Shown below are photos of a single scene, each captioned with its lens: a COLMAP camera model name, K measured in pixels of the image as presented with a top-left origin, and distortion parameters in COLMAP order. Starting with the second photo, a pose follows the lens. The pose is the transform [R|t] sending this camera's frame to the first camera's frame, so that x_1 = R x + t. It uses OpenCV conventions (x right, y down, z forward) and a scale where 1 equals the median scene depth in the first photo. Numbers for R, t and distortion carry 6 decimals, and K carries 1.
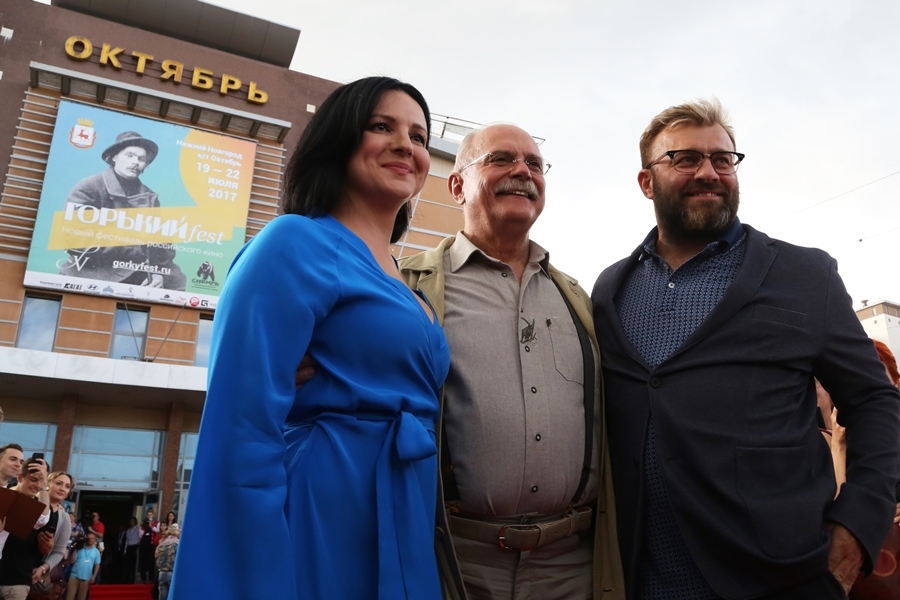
lens RADIAL K [[691.7, 0, 452.5], [0, 691.7, 322.2], [0, 0, 1]] dist [-0.120847, 0.098736]
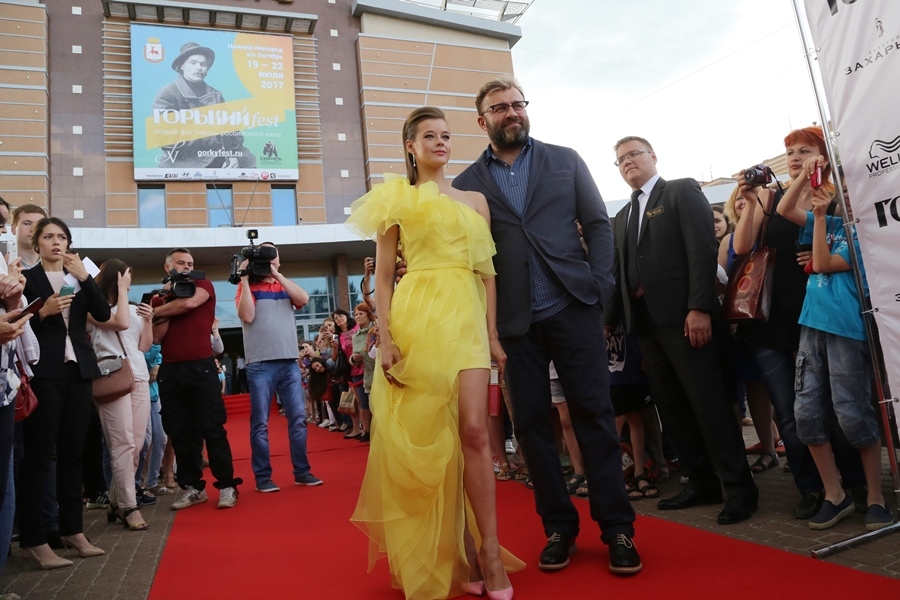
lens RADIAL K [[691.7, 0, 452.5], [0, 691.7, 322.2], [0, 0, 1]] dist [-0.120847, 0.098736]
pose [[0.989574, -0.089908, -0.112518, 0.085763], [0.114631, 0.964634, 0.237361, -0.028345], [0.087198, -0.247784, 0.964883, -0.265431]]
